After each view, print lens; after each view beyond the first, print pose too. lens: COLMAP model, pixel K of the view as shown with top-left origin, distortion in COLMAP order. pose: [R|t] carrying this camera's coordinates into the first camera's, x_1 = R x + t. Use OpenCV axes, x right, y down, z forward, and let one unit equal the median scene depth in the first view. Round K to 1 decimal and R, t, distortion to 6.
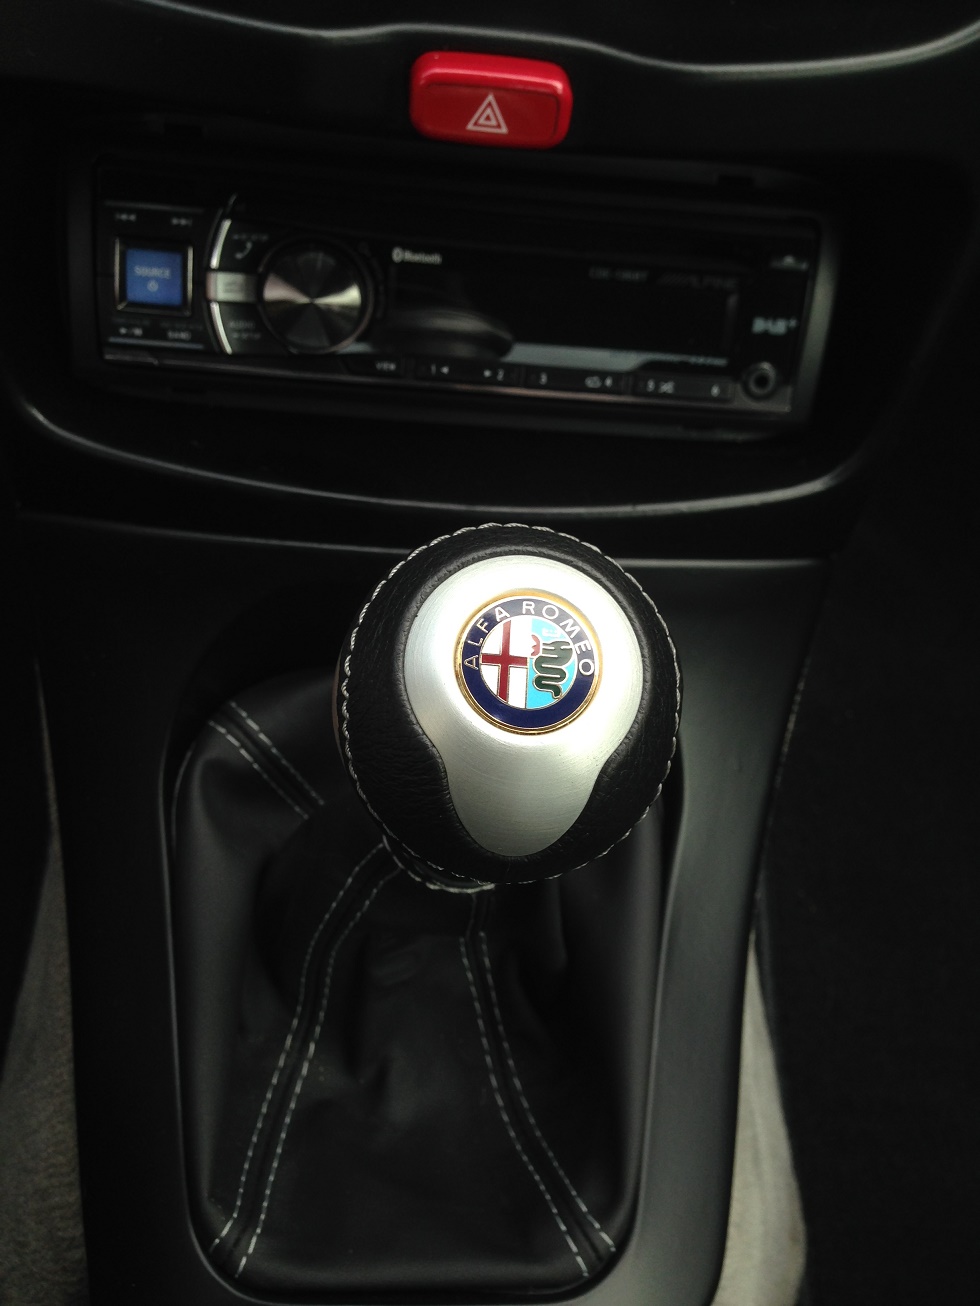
lens RADIAL K [[1249.5, 0, 490.0], [0, 1249.5, 653.0], [0, 0, 1]] dist [0.010270, 0.006345]
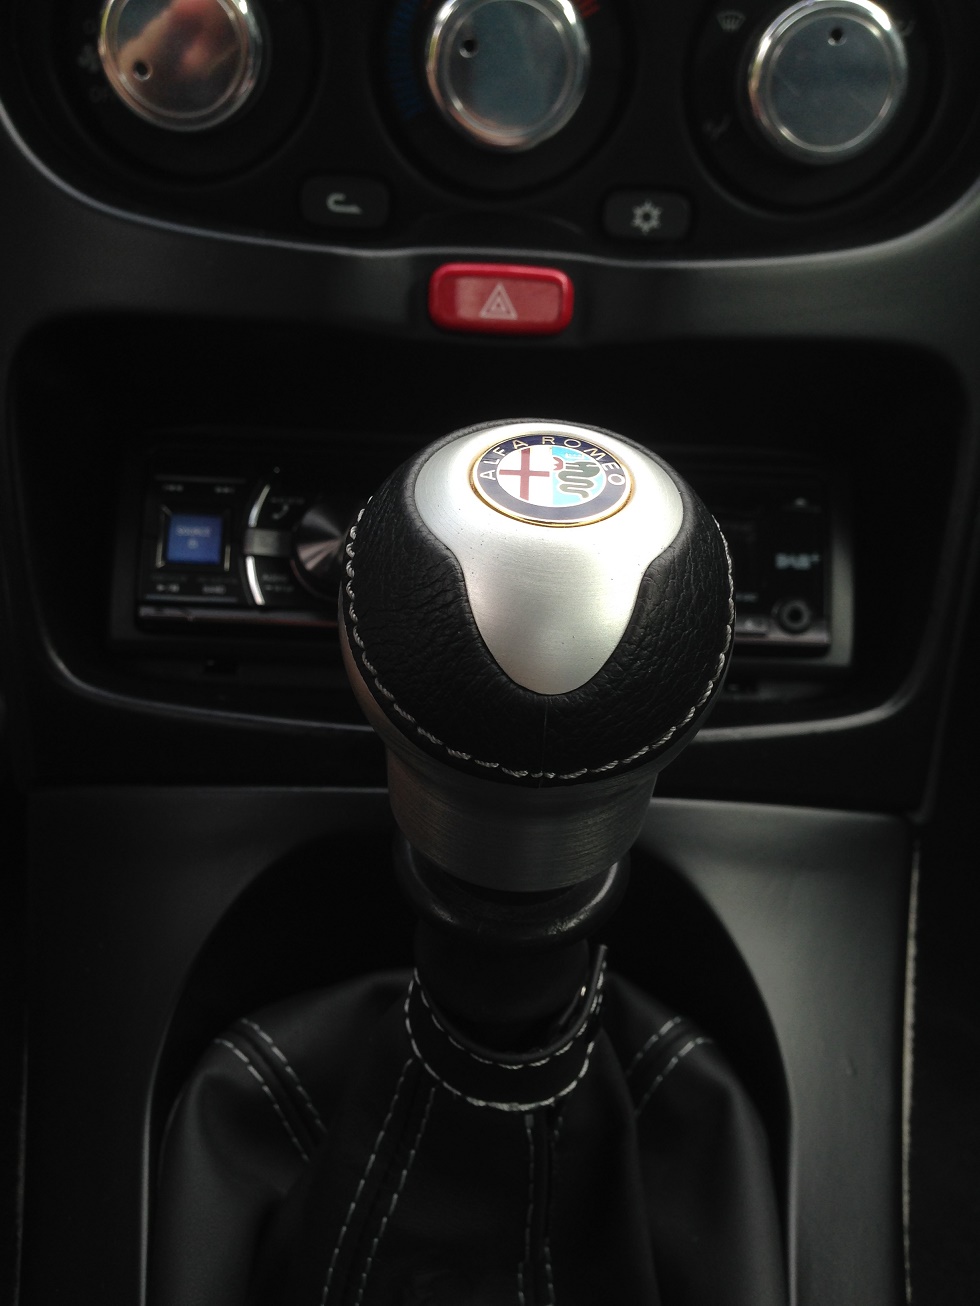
lens RADIAL K [[1249.5, 0, 490.0], [0, 1249.5, 653.0], [0, 0, 1]] dist [0.010270, 0.006345]
pose [[0.997736, -0.061251, -0.027754, 0.002245], [0.036874, 0.843479, -0.535895, 0.350412], [0.056234, 0.533658, 0.843829, 0.178491]]
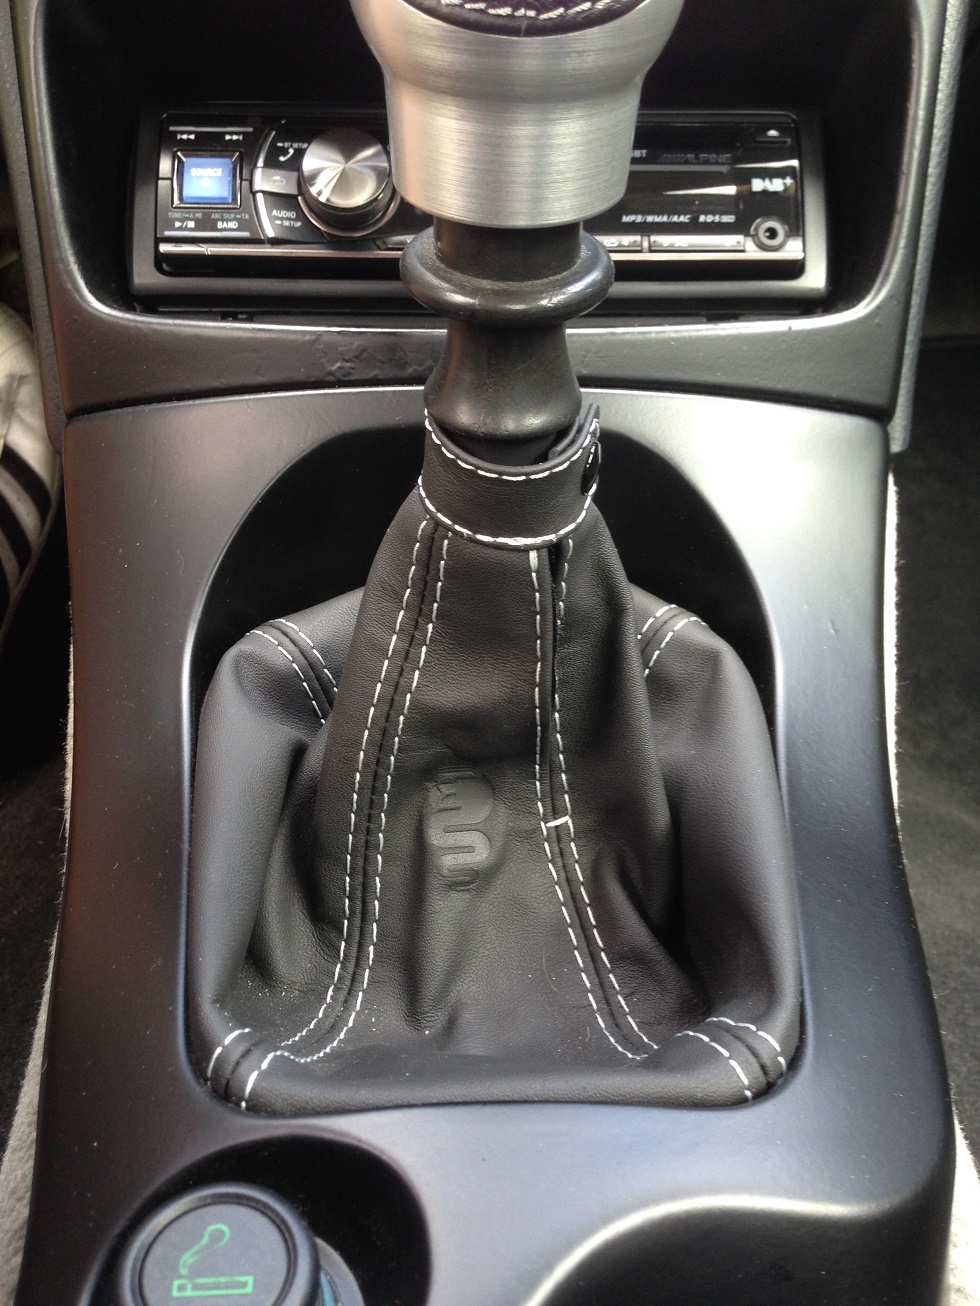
lens RADIAL K [[1249.5, 0, 490.0], [0, 1249.5, 653.0], [0, 0, 1]] dist [0.010270, 0.006345]
pose [[0.994627, -0.097495, -0.034808, -0.017716], [0.064193, 0.844634, -0.531482, 0.670134], [0.081217, 0.526392, 0.846354, 0.288828]]
